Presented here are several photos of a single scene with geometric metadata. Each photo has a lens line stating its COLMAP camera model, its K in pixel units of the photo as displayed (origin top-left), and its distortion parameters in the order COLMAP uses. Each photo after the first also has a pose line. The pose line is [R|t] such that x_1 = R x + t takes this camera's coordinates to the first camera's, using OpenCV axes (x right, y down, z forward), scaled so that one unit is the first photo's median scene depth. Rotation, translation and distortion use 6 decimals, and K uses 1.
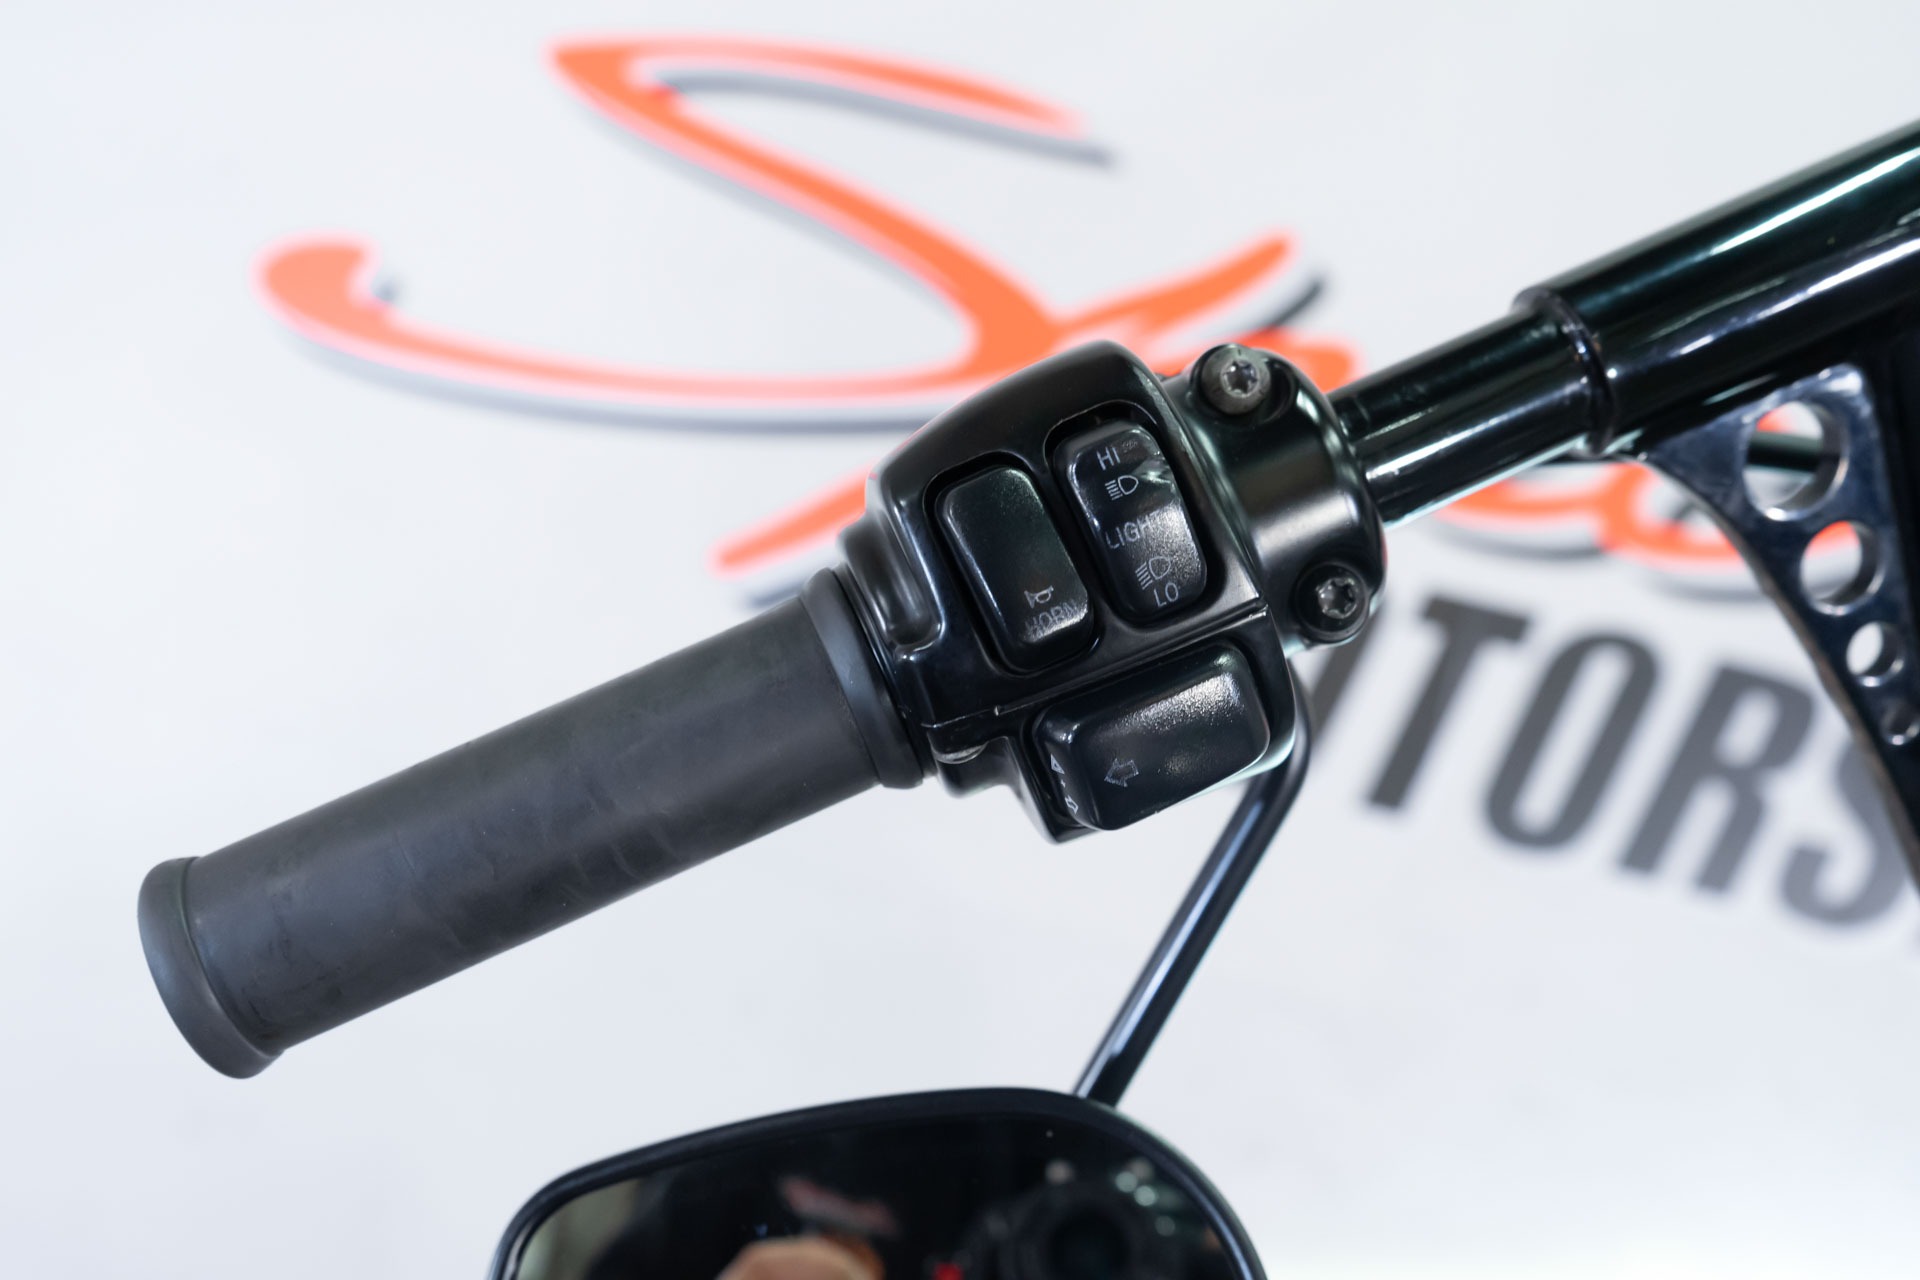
lens RADIAL K [[1765.9, 0, 984.1], [0, 1765.9, 640.7], [0, 0, 1]] dist [0.006251, 0.016330]
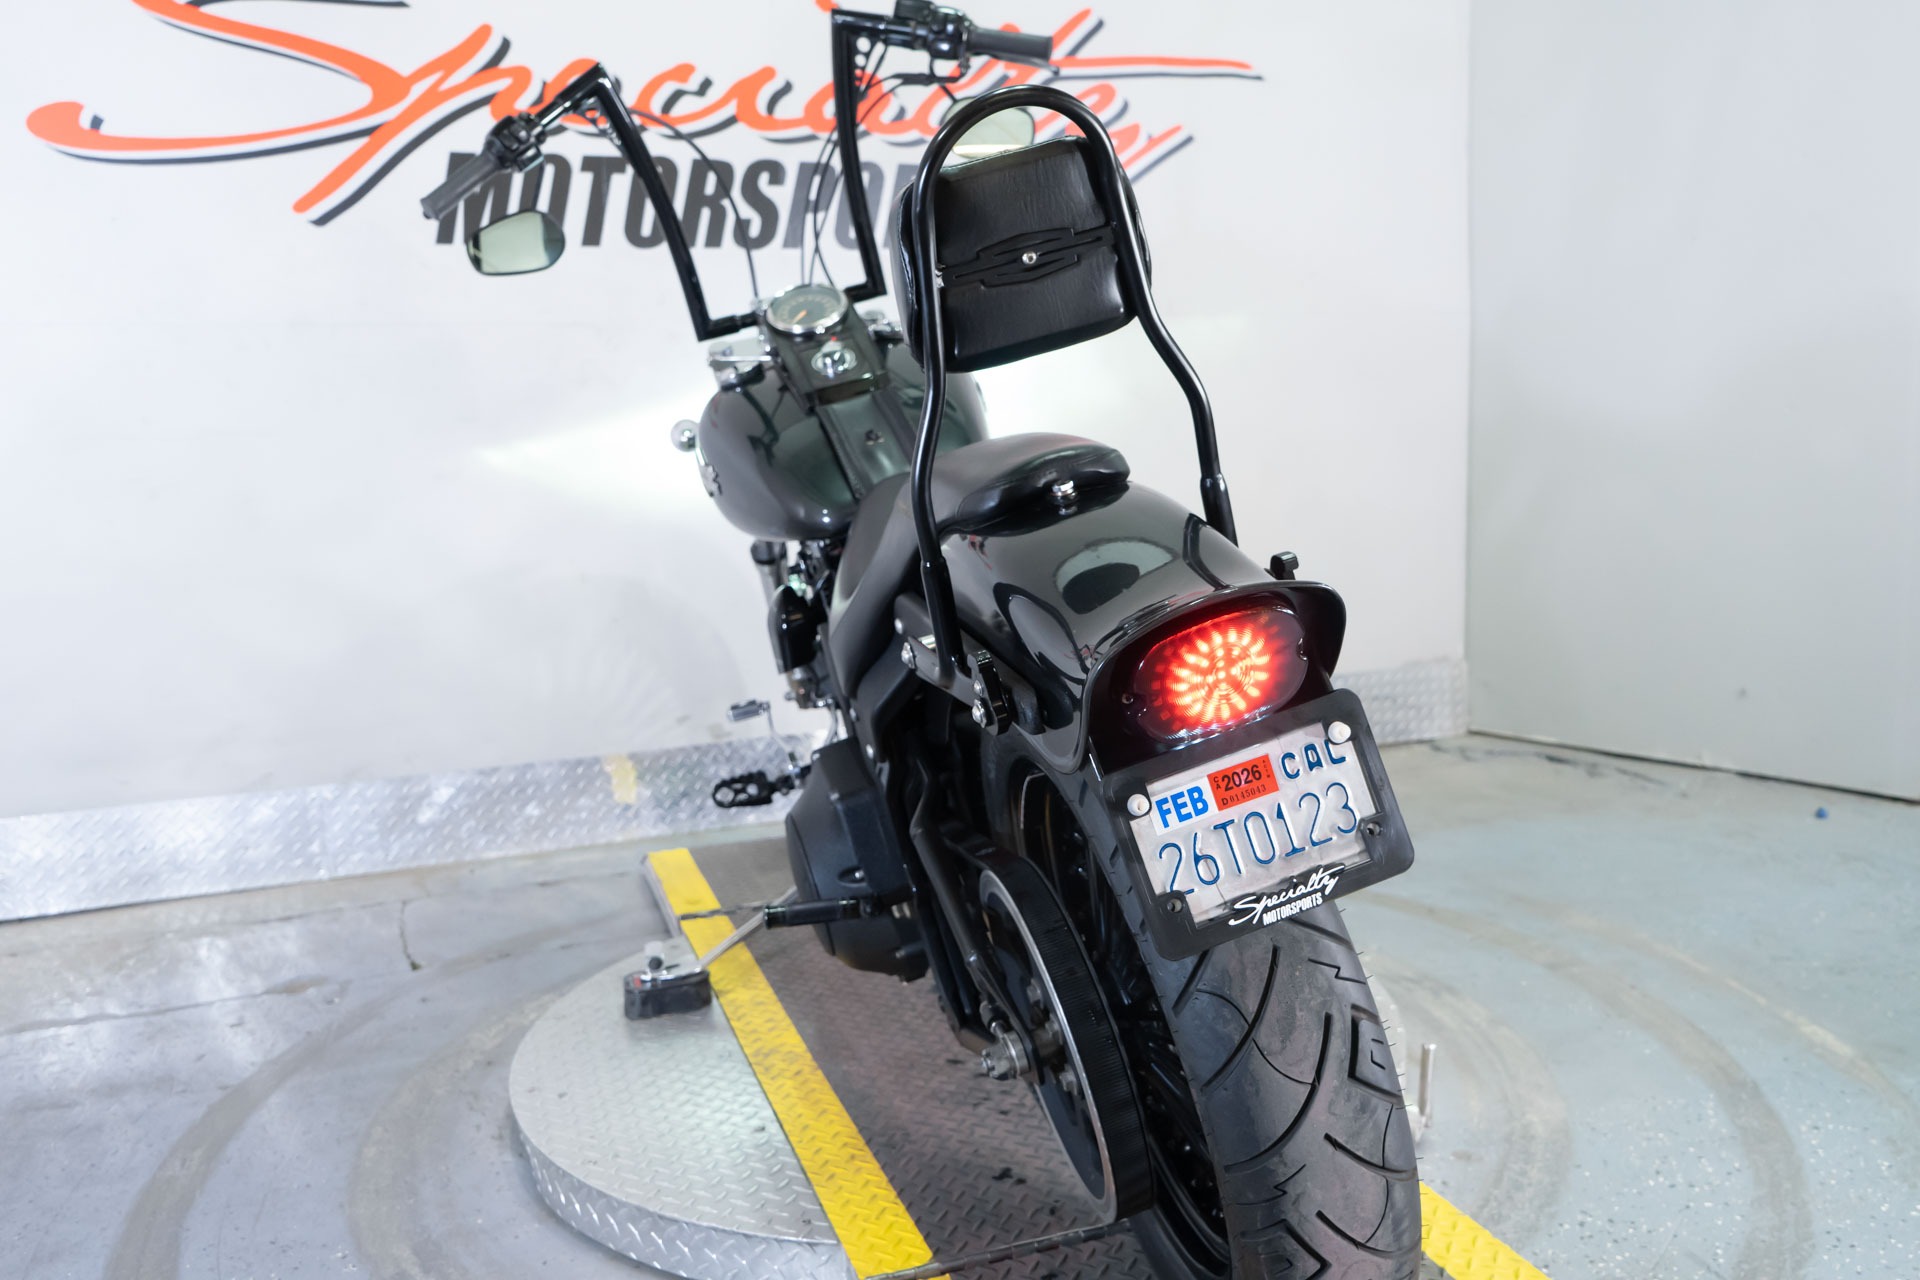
lens RADIAL K [[1525.5, 0, 970.8], [0, 1525.5, 644.5], [0, 0, 1]] dist [-0.017123, 0.004609]
pose [[0.877636, -0.324723, 0.352577, -0.281267], [0.226467, 0.929198, 0.292068, 0.116822], [-0.422455, -0.176482, 0.889037, -1.405438]]
